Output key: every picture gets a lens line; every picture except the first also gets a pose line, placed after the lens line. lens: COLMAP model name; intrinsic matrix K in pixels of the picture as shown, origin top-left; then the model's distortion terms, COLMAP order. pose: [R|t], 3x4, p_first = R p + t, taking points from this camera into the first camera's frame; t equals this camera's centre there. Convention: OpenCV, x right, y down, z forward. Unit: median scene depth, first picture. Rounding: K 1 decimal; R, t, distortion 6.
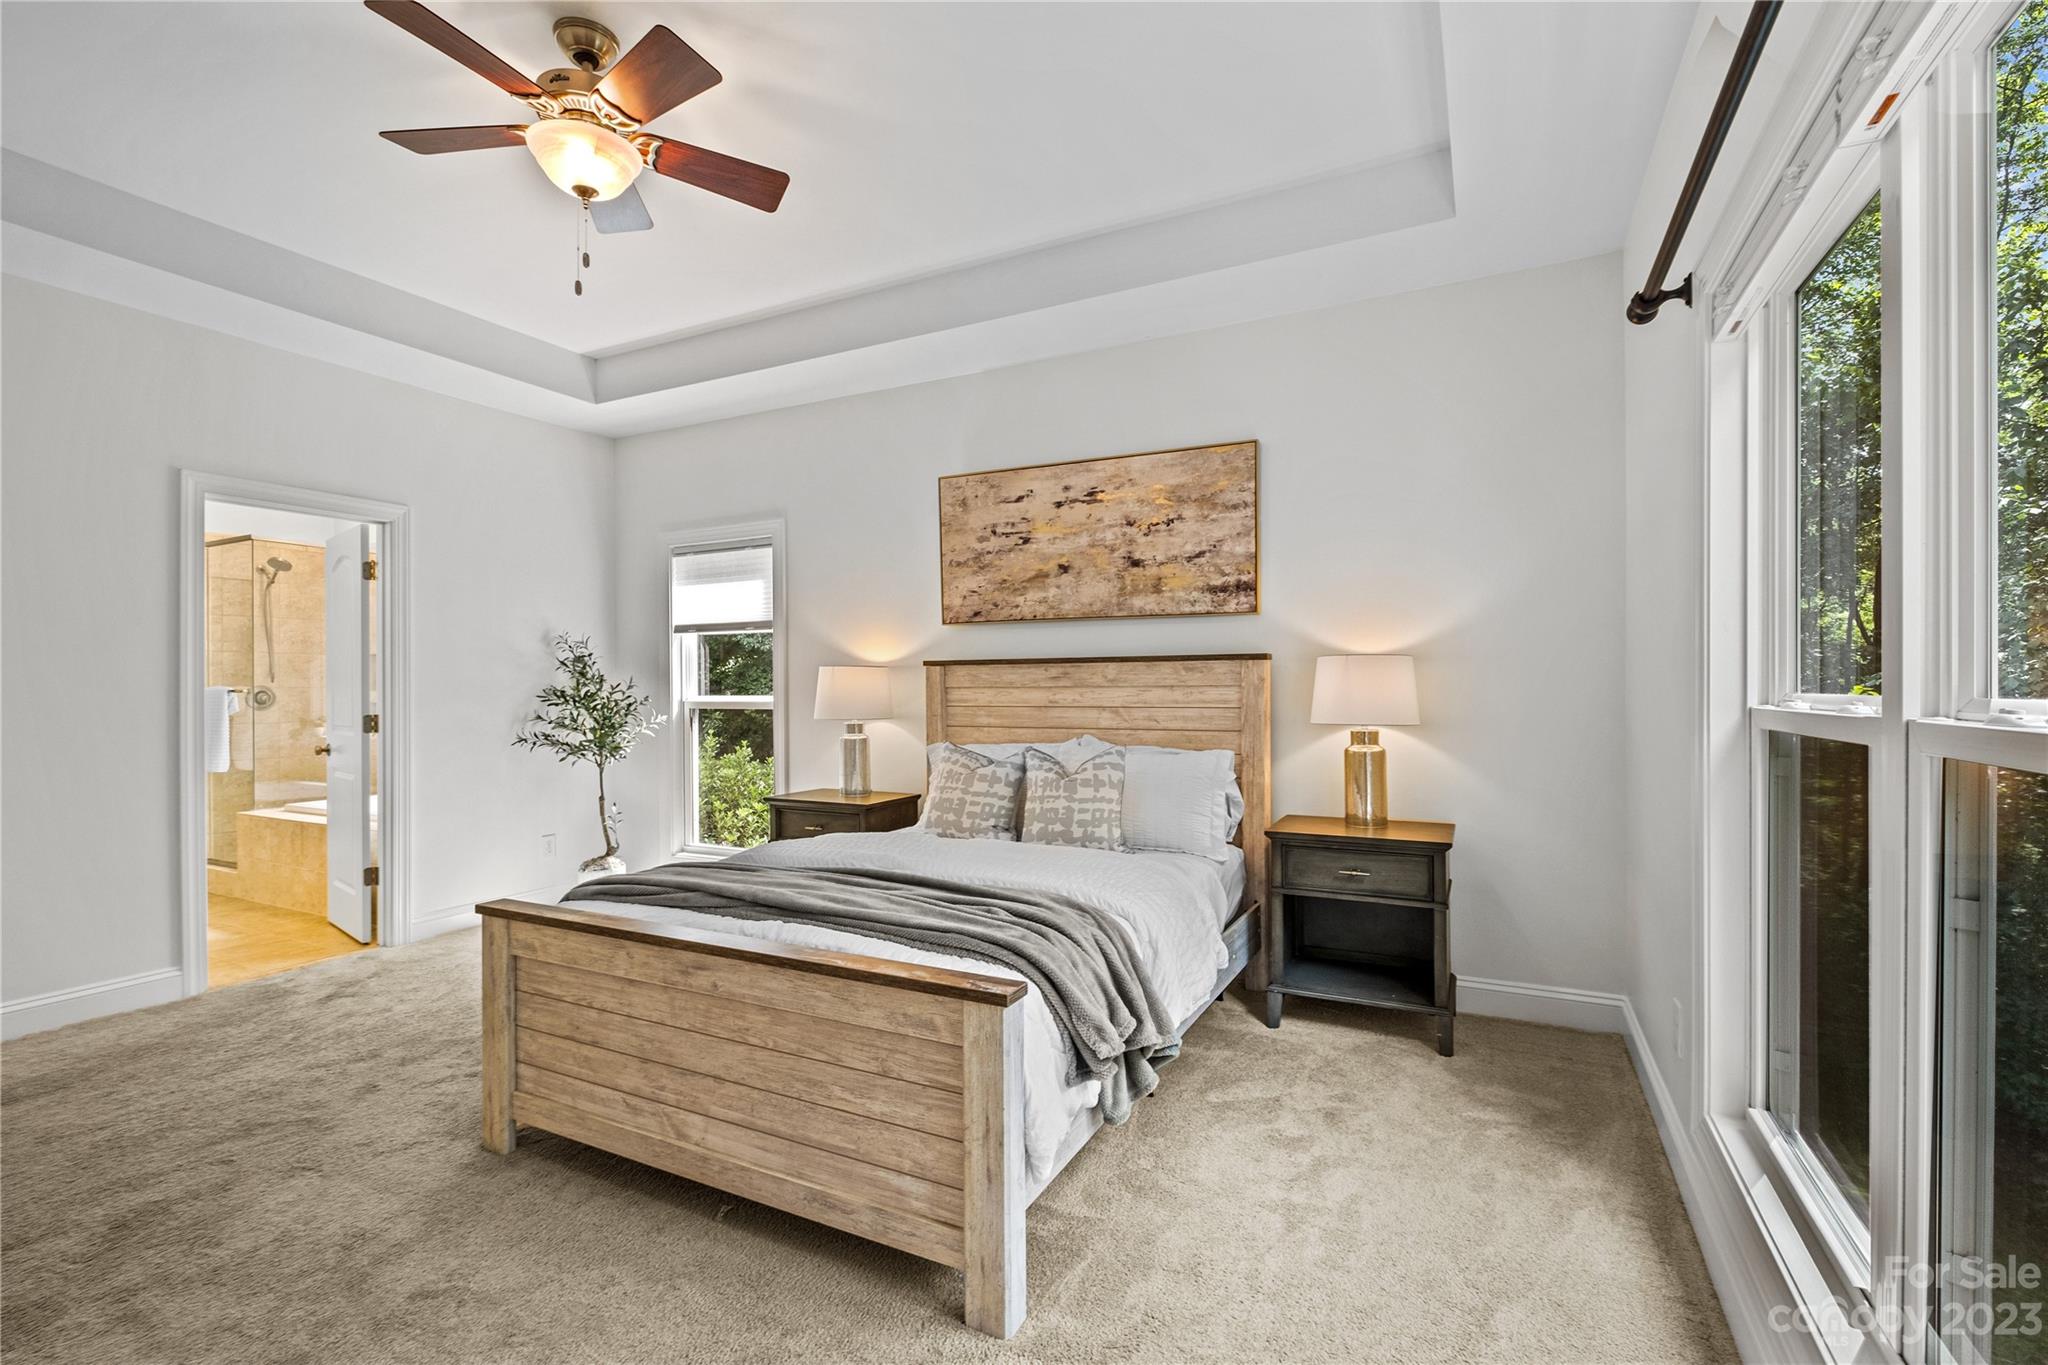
lens RADIAL K [[894.8, 0, 1029.0], [0, 894.8, 685.3], [0, 0, 1]] dist [0.000015, -0.000541]
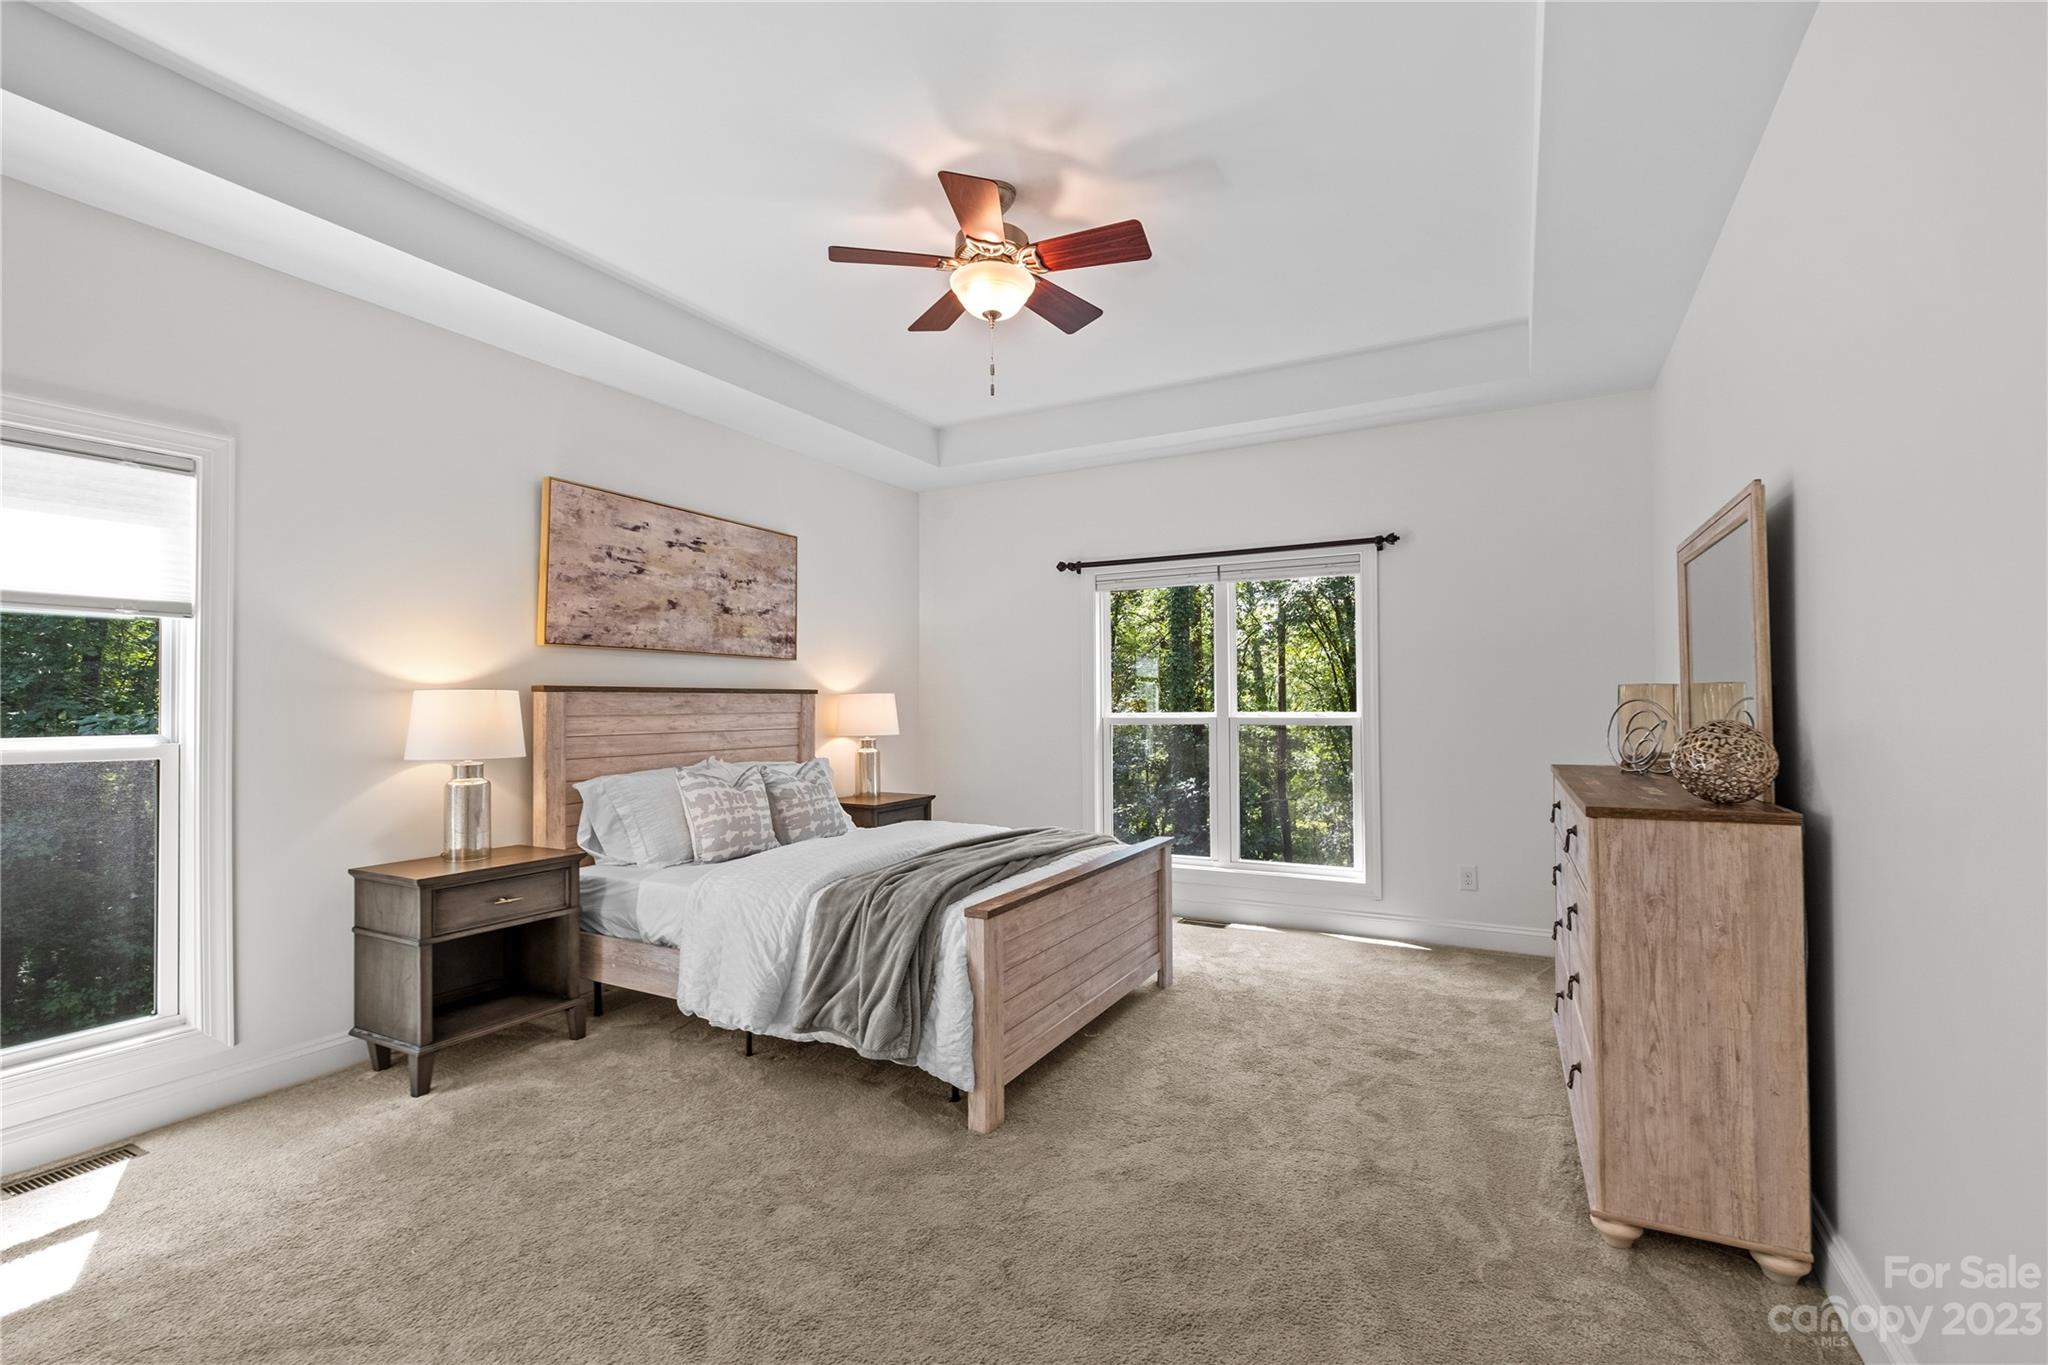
lens RADIAL K [[894.8, 0, 1029.0], [0, 894.8, 685.3], [0, 0, 1]] dist [0.000015, -0.000541]
pose [[0.034693, 0.031215, 0.998910, -1.022248], [0.014307, 0.999394, -0.031727, 0.006942], [-0.999296, 0.015392, 0.034225, 0.539231]]
